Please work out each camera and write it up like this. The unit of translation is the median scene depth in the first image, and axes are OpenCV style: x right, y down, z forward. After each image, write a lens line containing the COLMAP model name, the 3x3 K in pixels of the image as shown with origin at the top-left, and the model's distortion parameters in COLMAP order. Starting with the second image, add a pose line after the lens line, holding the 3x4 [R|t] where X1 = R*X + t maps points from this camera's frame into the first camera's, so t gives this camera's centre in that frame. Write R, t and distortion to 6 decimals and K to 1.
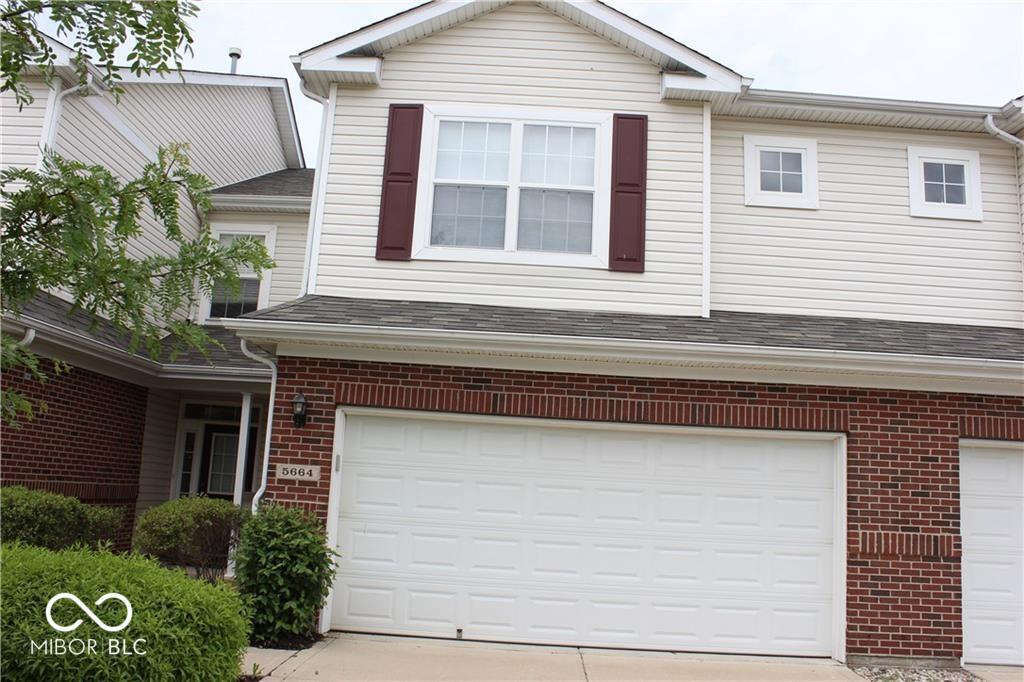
lens RADIAL K [[851.9, 0, 518.6], [0, 851.9, 342.9], [0, 0, 1]] dist [-0.179488, 0.126768]
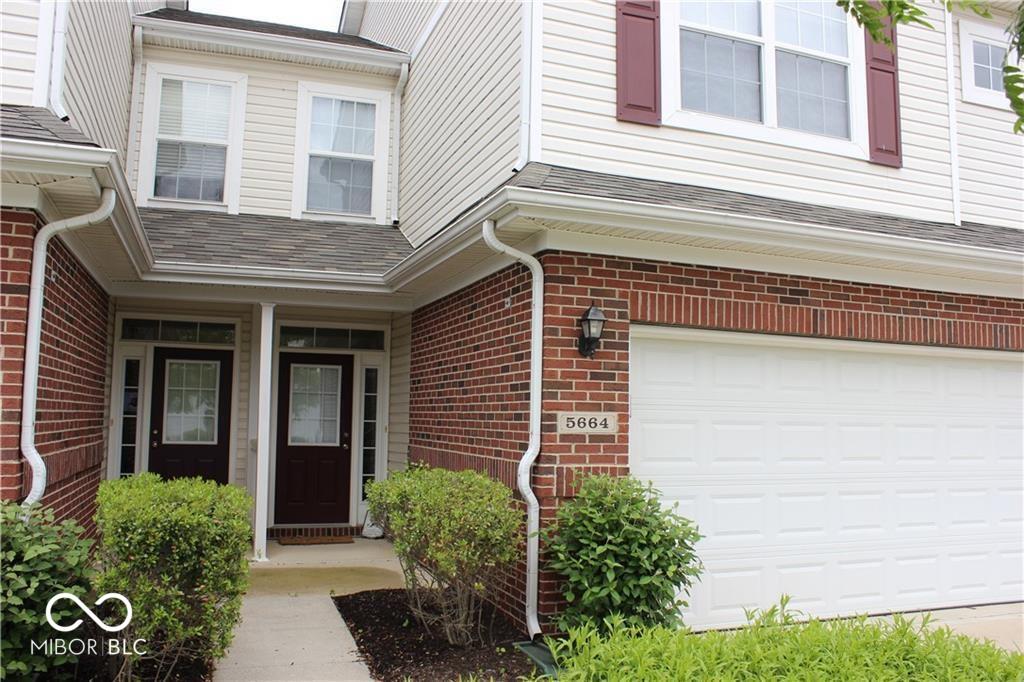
lens RADIAL K [[857.6, 0, 512.0], [0, 857.6, 341.0], [0, 0, 1]] dist [-0.170794, 0.131669]
pose [[0.938752, -0.003540, 0.344576, -0.545612], [-0.031588, 0.994853, 0.096279, 0.022962], [-0.343144, -0.101267, 0.933808, 0.372576]]
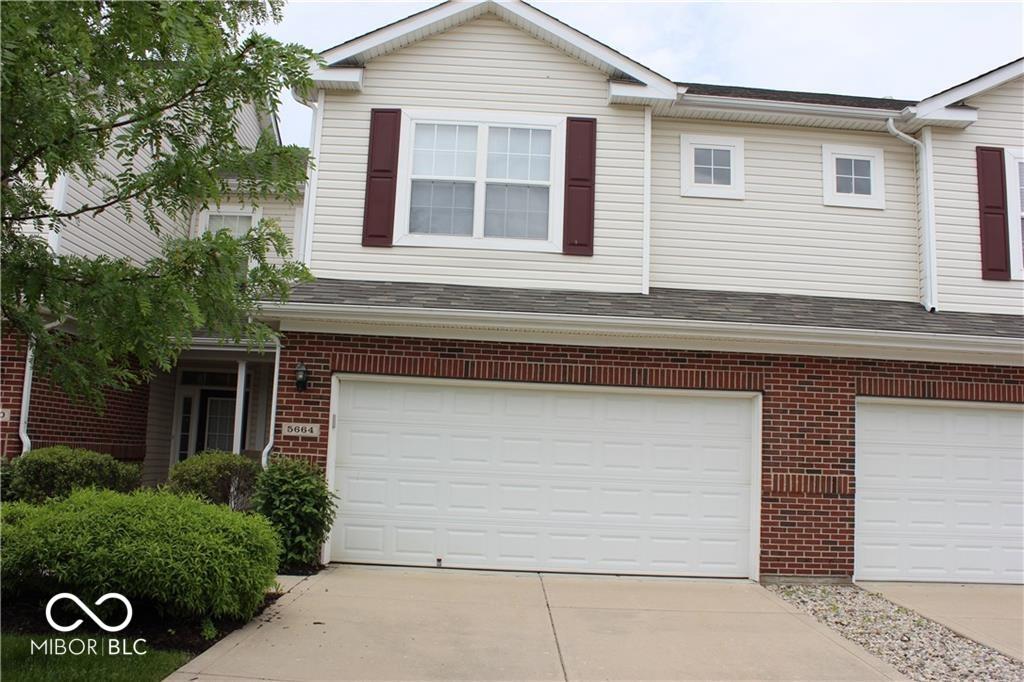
lens RADIAL K [[857.6, 0, 512.0], [0, 857.6, 341.0], [0, 0, 1]] dist [-0.170794, 0.131669]
pose [[0.999383, -0.009382, 0.033846, -0.004575], [0.007832, 0.998927, 0.045651, -0.022220], [-0.034238, -0.045357, 0.998384, -0.192456]]
